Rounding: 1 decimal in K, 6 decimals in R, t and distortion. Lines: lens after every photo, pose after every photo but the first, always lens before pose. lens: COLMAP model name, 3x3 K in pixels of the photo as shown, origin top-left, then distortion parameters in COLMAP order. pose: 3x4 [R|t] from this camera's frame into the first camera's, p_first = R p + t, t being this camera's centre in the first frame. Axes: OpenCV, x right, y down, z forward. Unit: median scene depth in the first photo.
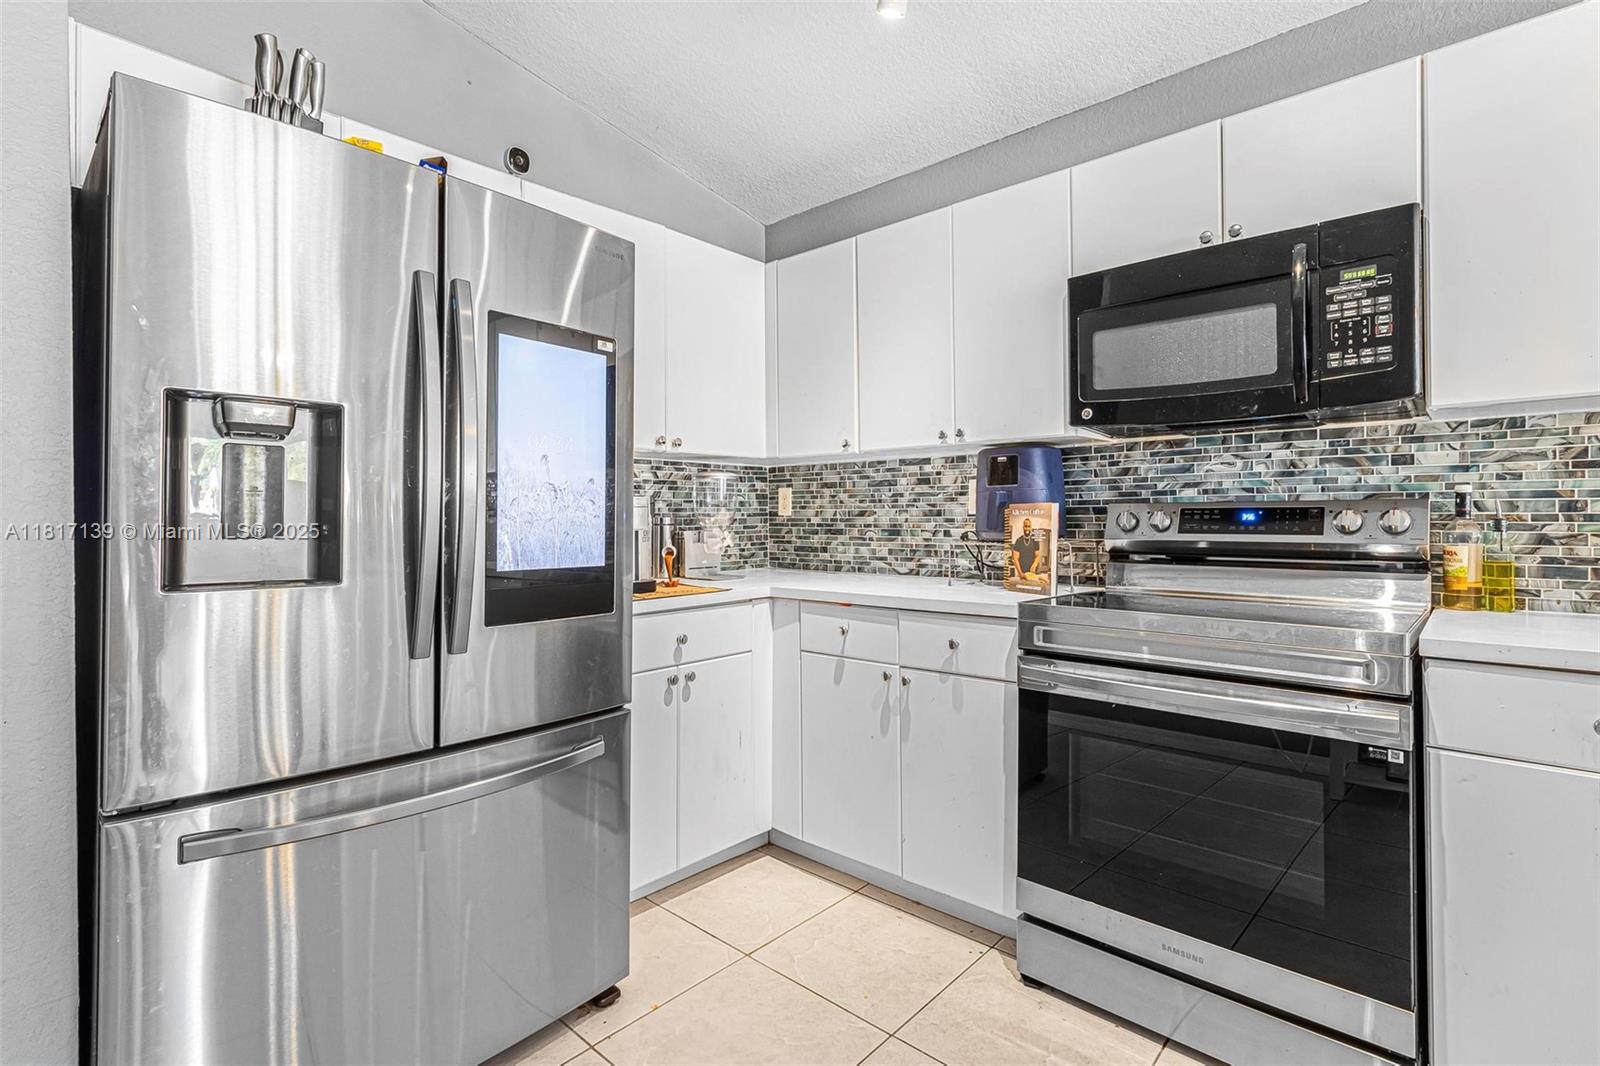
lens RADIAL K [[756.9, 0, 839.2], [0, 756.9, 504.8], [0, 0, 1]] dist [-0.003756, -0.001112]
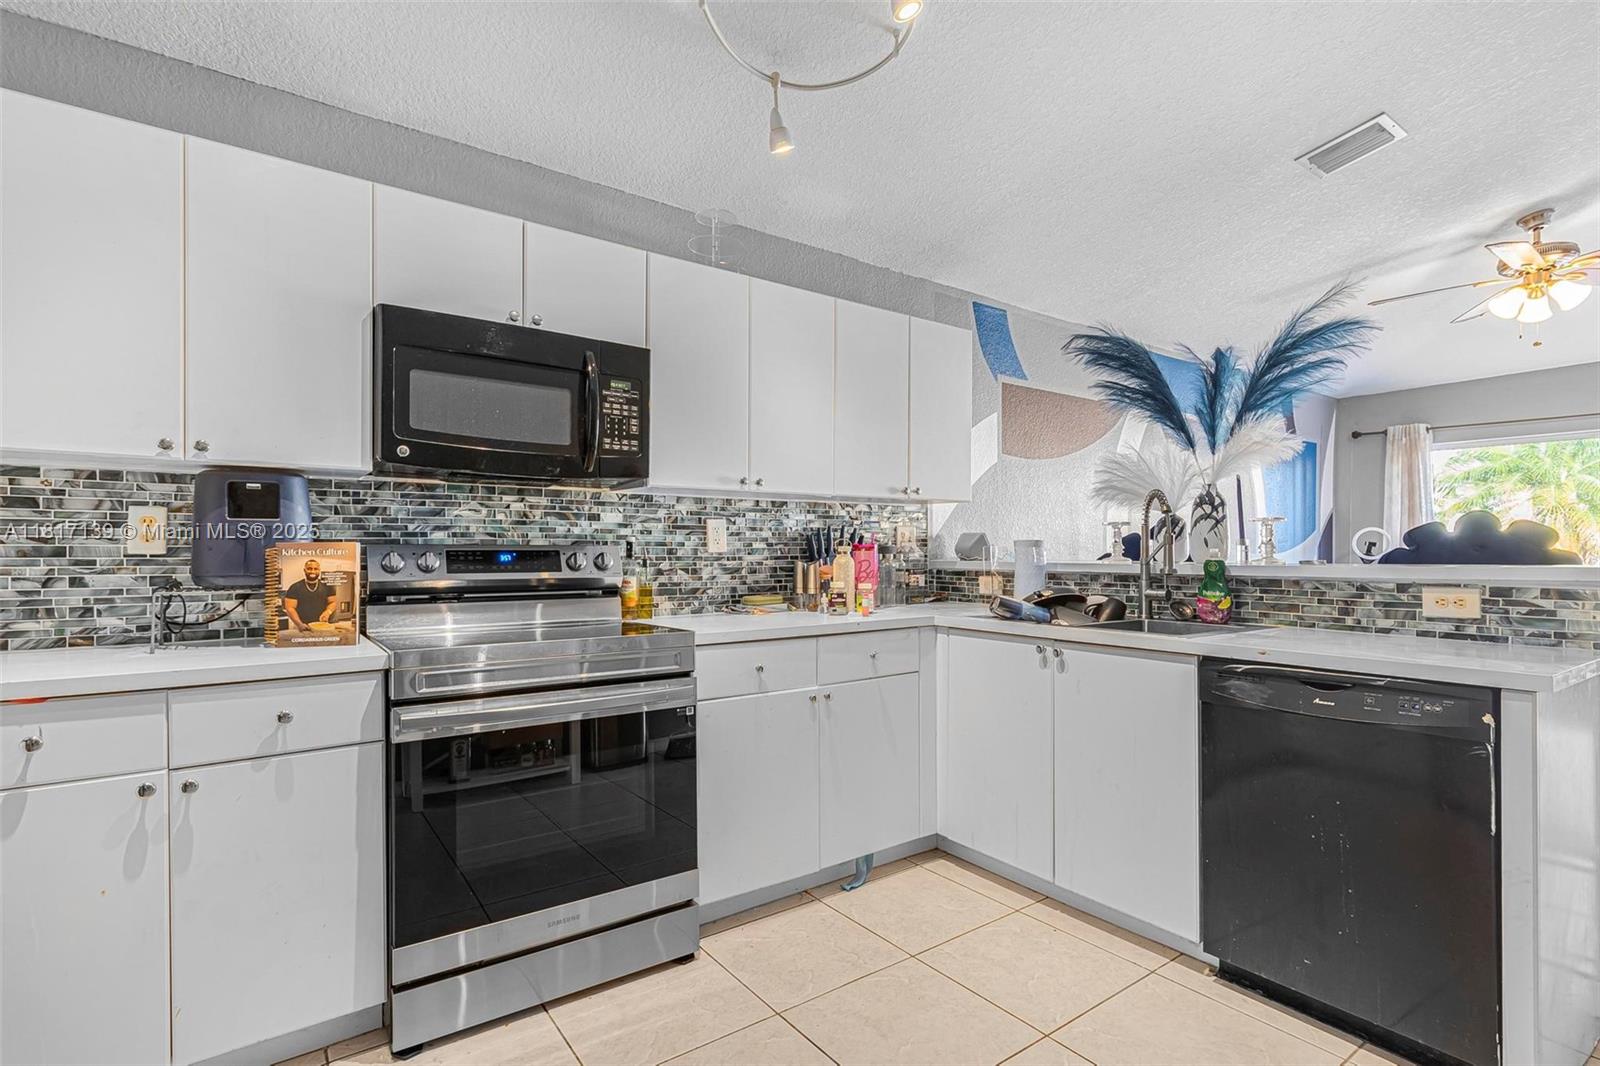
lens RADIAL K [[756.9, 0, 801.1], [0, 756.9, 548.2], [0, 0, 1]] dist [-0.003756, -0.001112]
pose [[0.217618, 0.014589, 0.975925, -0.502157], [-0.013852, 0.999834, -0.011858, 0.008562], [-0.975936, -0.010938, 0.217784, 0.291366]]
